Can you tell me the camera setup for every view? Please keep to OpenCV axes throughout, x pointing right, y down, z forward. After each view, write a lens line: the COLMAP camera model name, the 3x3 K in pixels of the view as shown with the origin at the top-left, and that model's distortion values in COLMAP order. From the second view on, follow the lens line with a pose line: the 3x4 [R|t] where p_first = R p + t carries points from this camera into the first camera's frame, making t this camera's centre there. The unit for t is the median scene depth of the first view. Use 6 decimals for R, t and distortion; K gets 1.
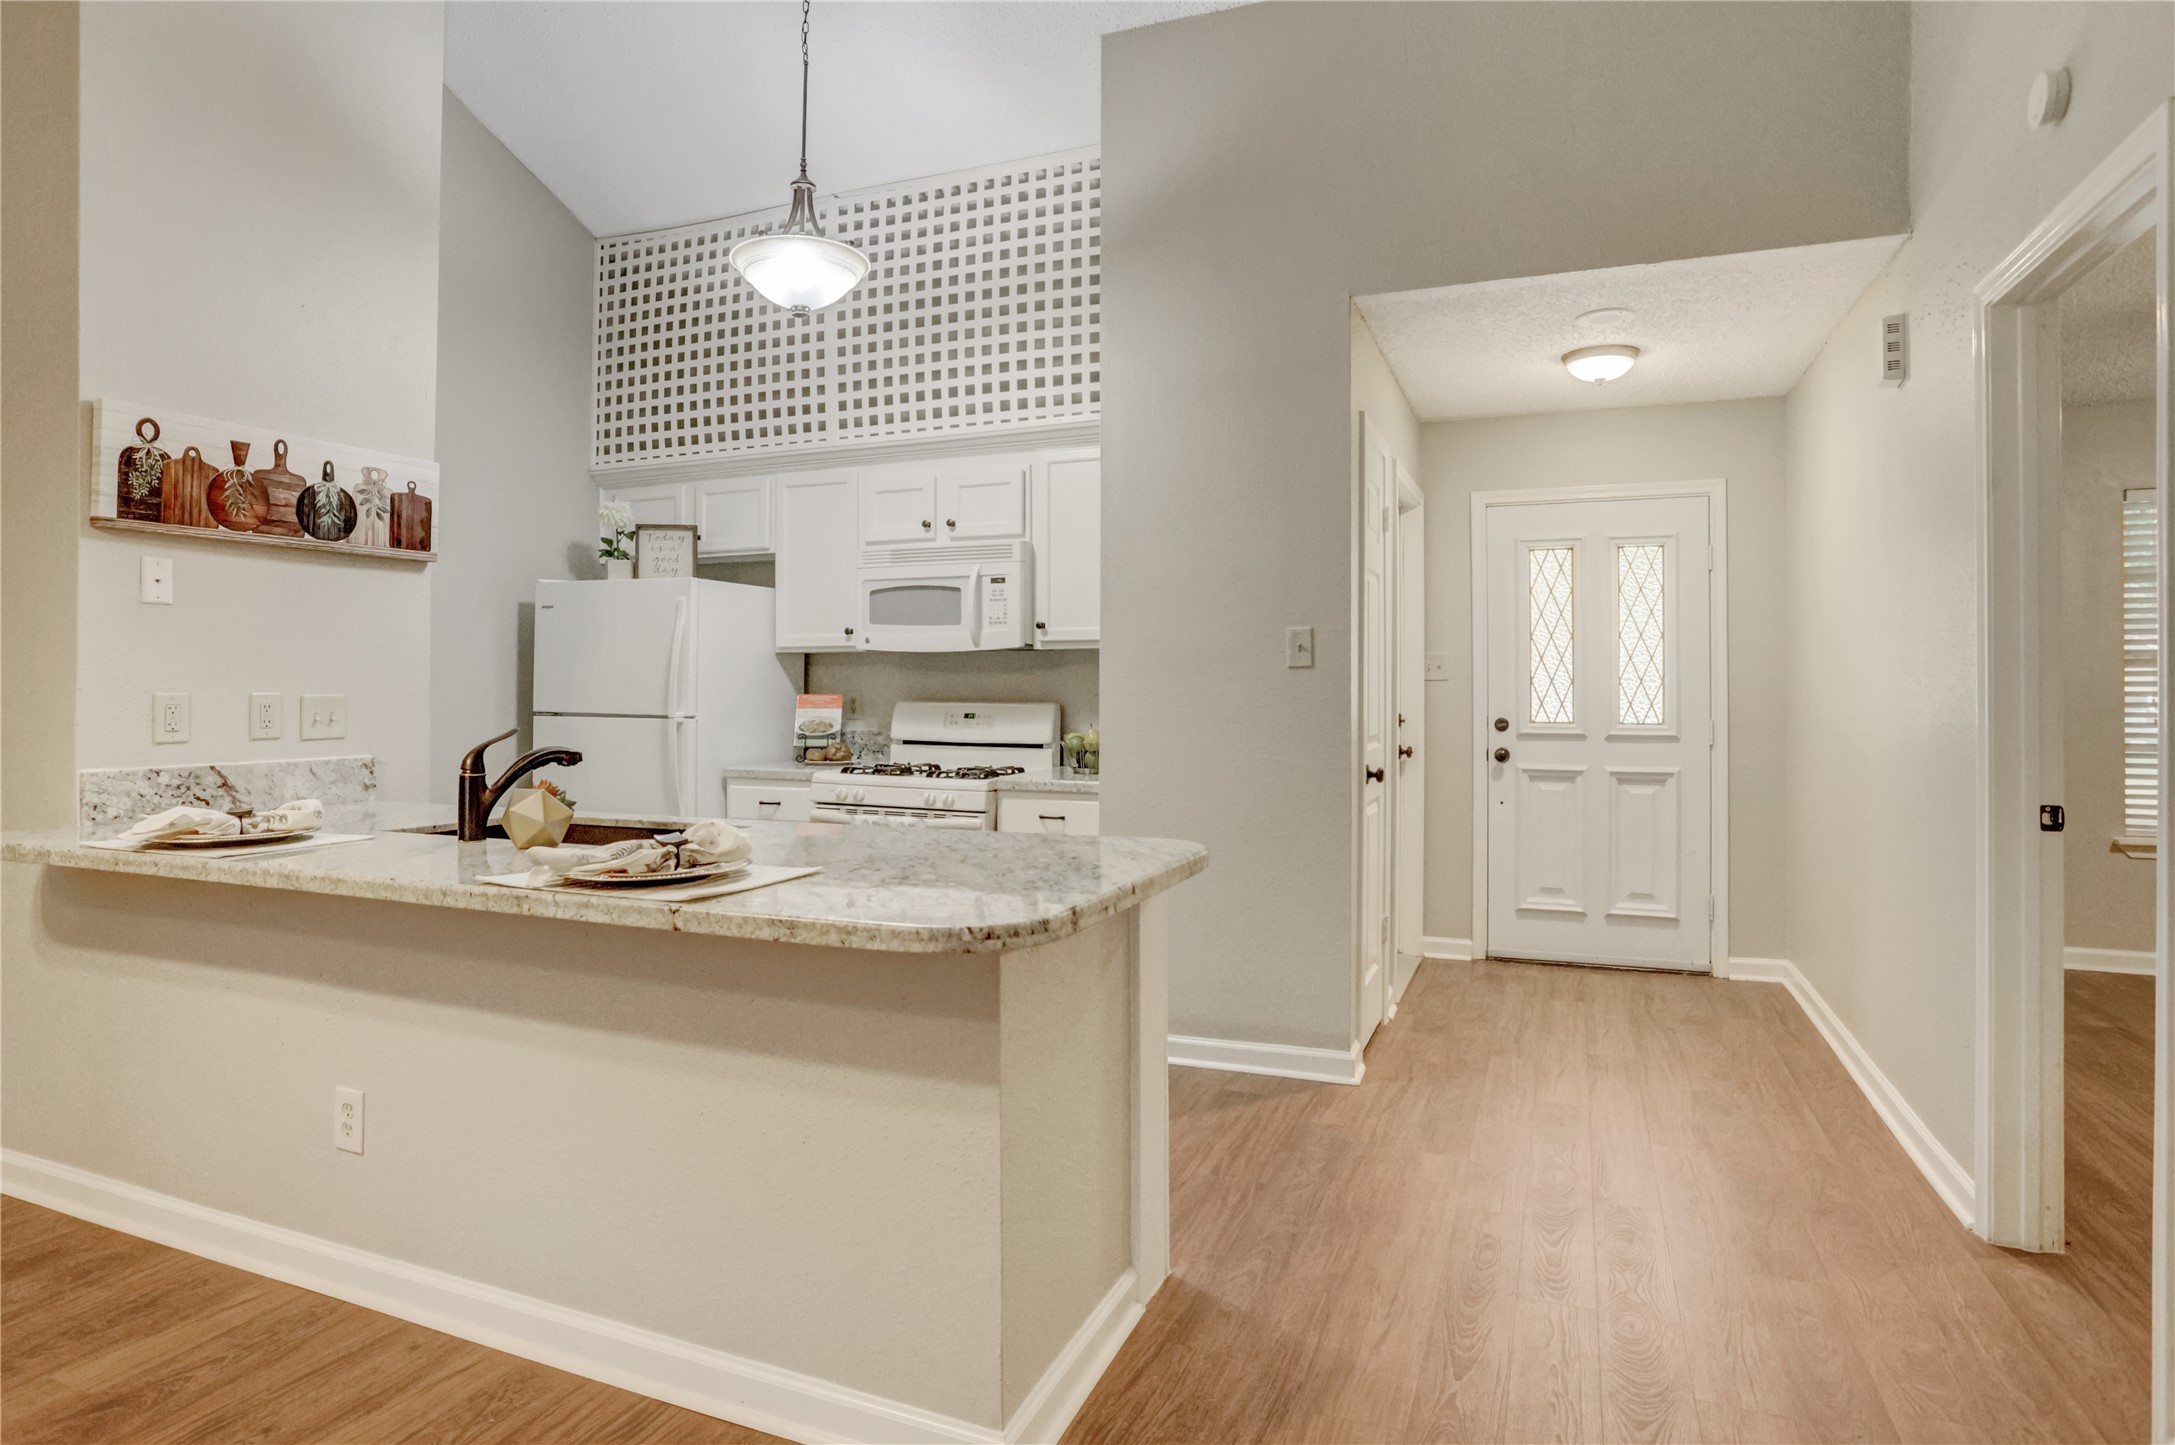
lens RADIAL K [[1154.4, 0, 1077.9], [0, 1154.4, 714.2], [0, 0, 1]] dist [-0.060890, 0.023414]
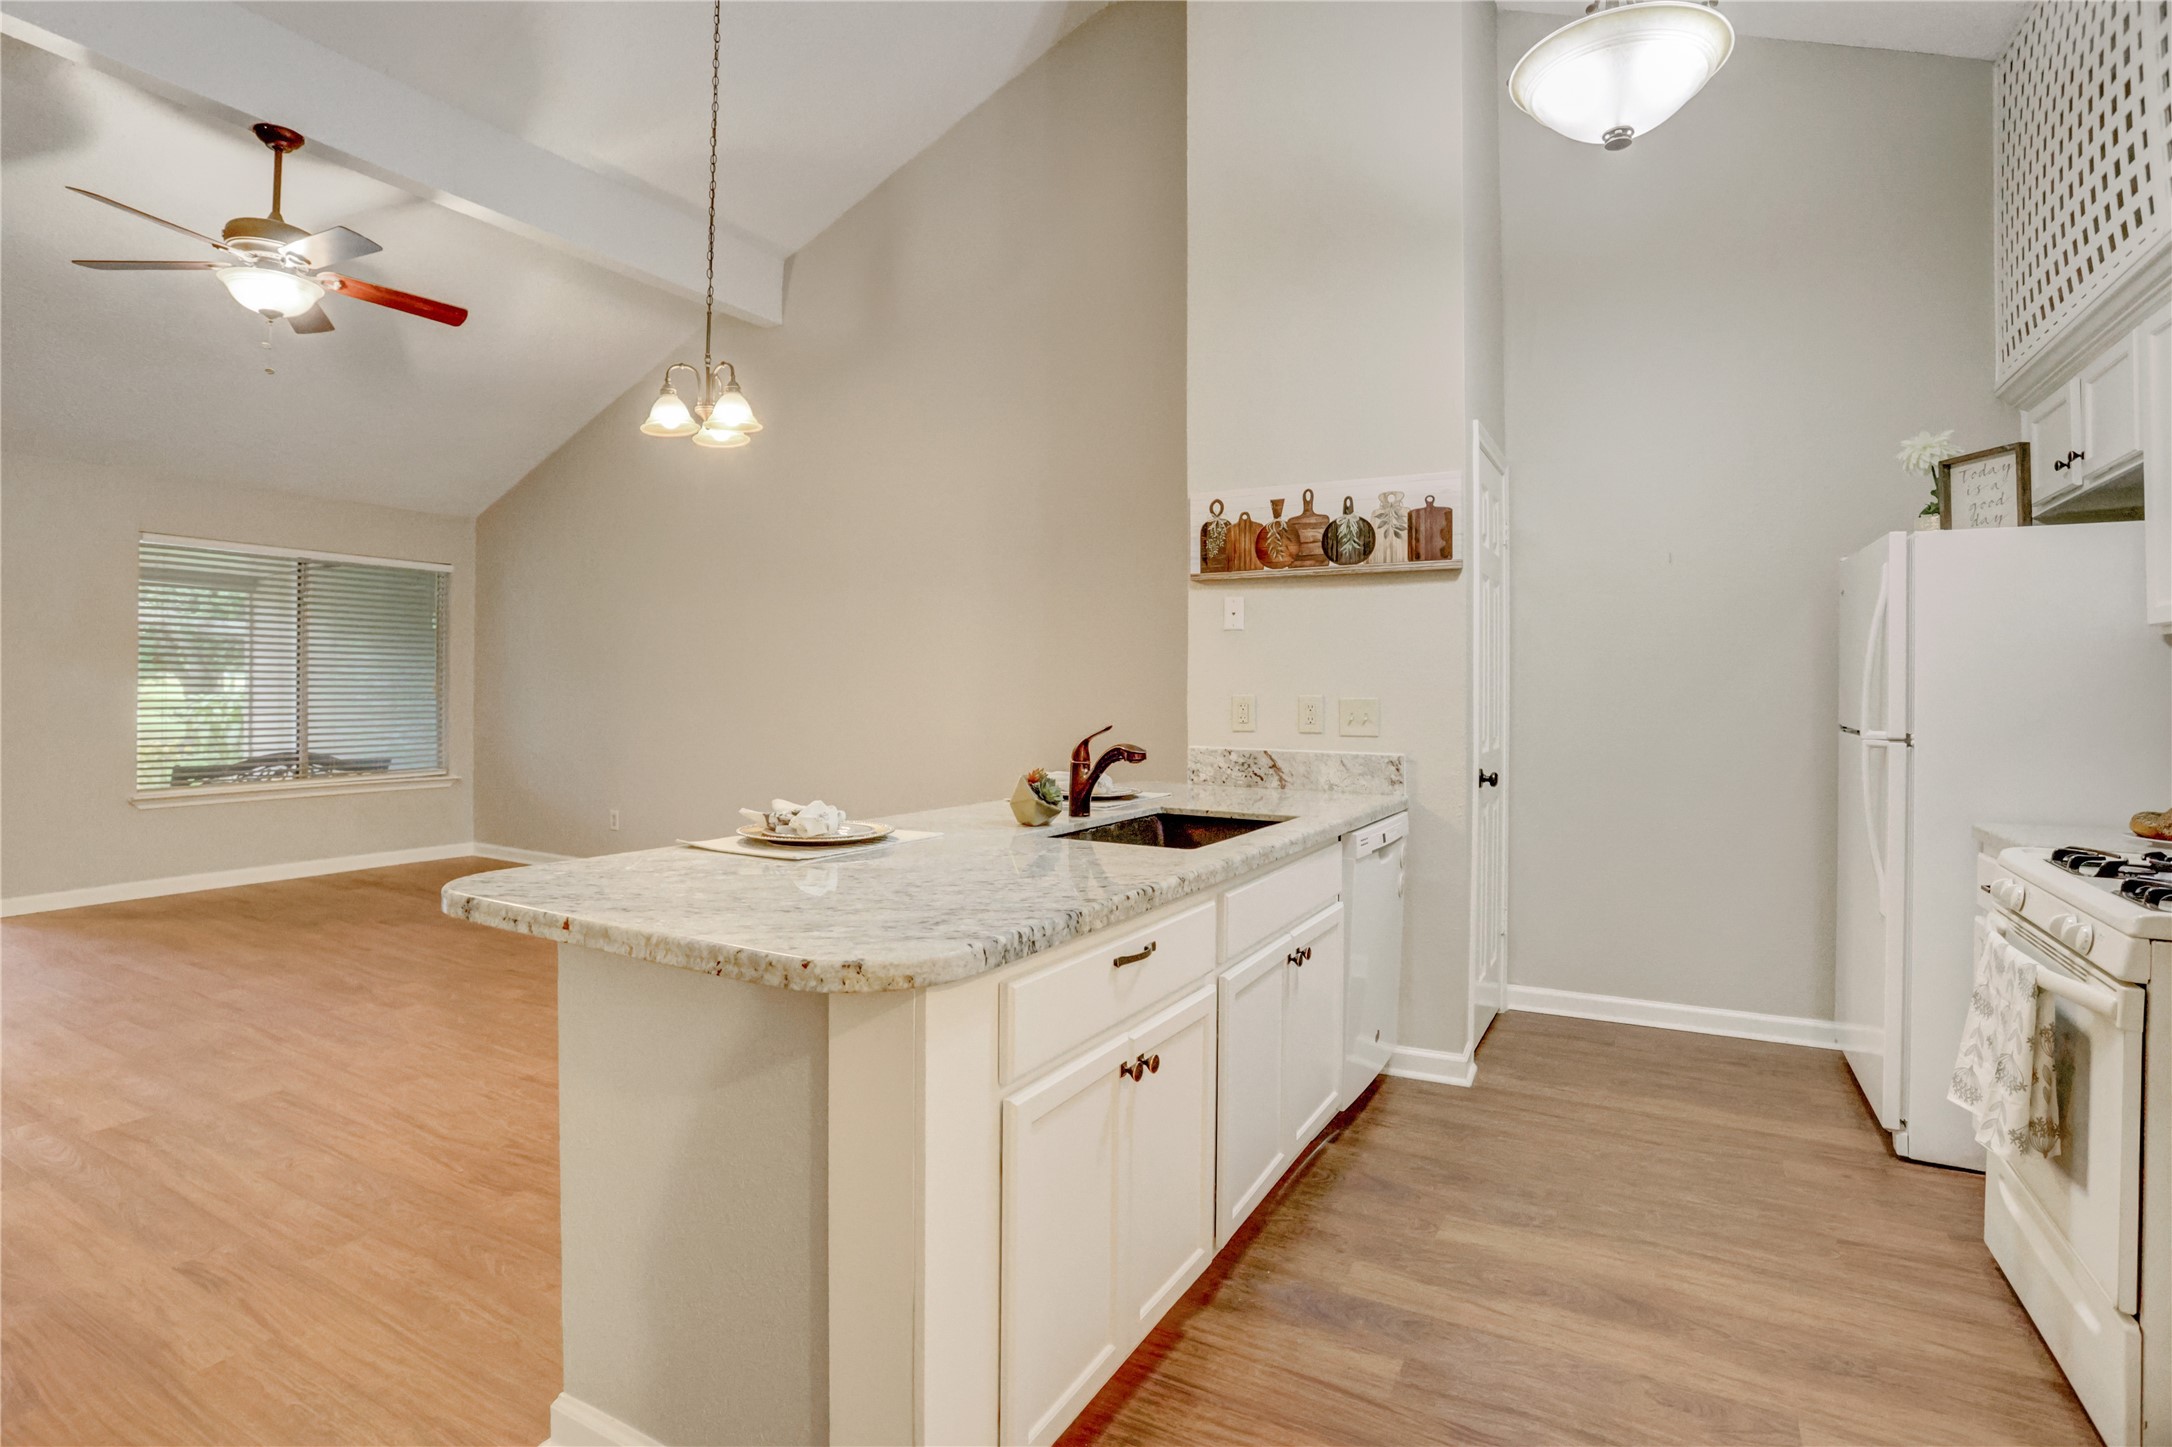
lens RADIAL K [[1069.3, 0, 1079.8], [0, 1069.3, 701.5], [0, 0, 1]] dist [-0.074252, 0.031750]
pose [[-0.108718, 0.008909, -0.994033, 0.426365], [-0.029730, 0.999483, 0.012209, -0.017659], [0.993628, 0.030880, -0.108397, 0.799634]]
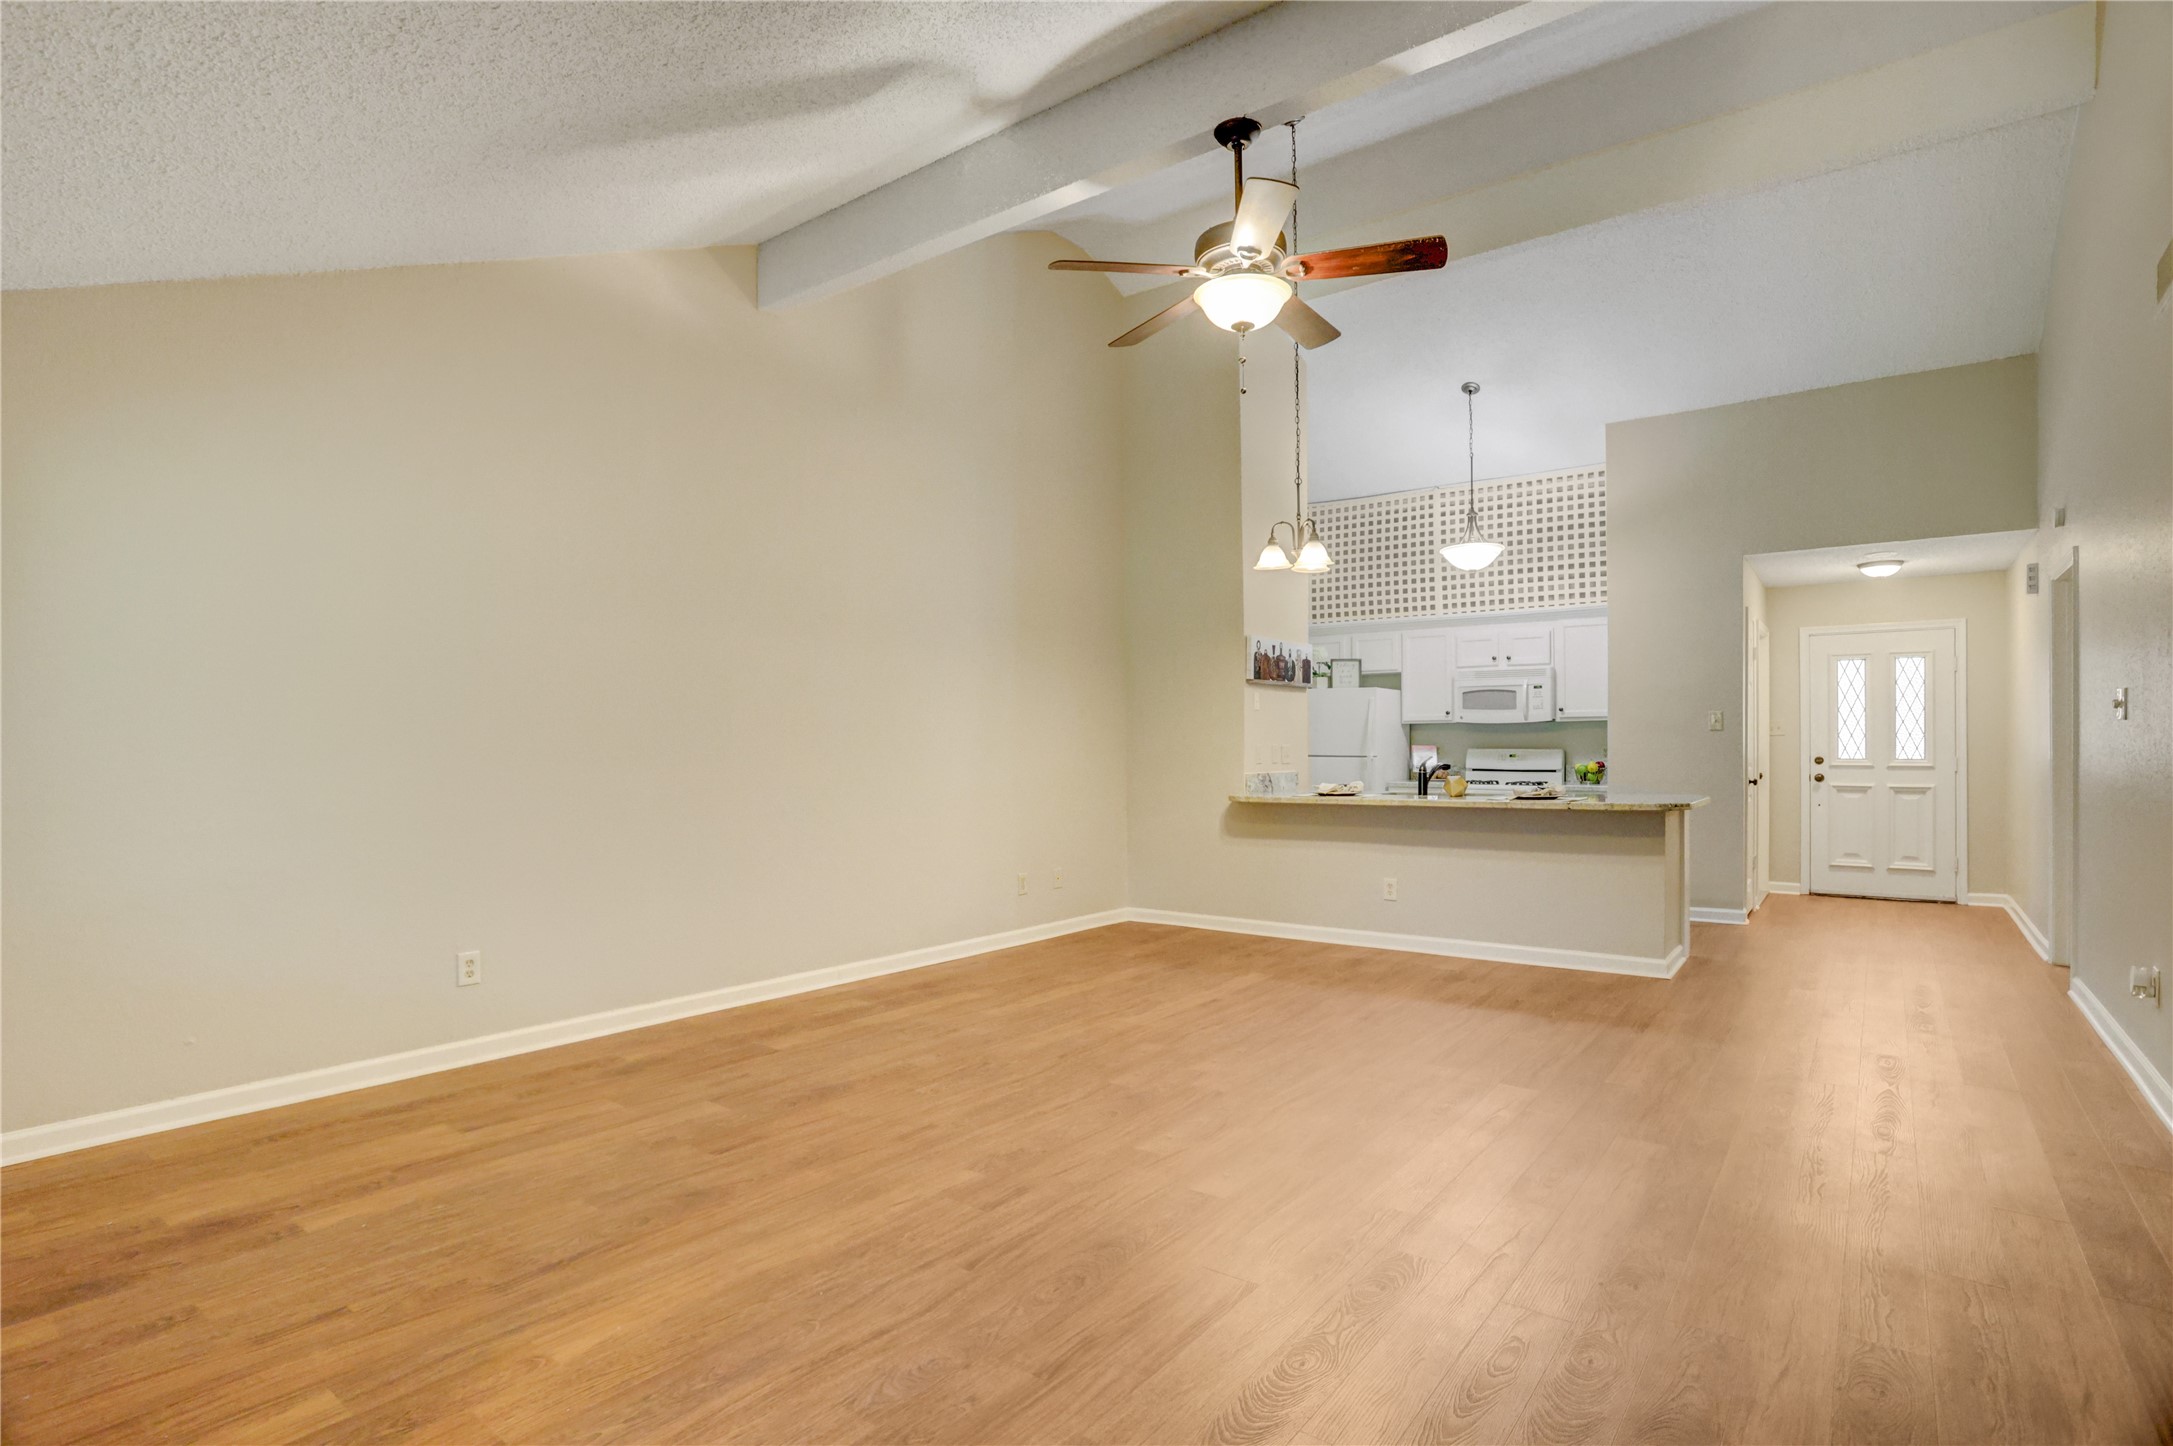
lens RADIAL K [[1073.5, 0, 1092.5], [0, 1073.5, 769.7], [0, 0, 1]] dist [-0.055538, 0.033954]
pose [[0.970991, -0.000585, -0.239116, -0.495650], [0.001196, 0.999996, 0.002407, 0.027966], [0.239114, -0.002623, 0.970988, -1.269993]]
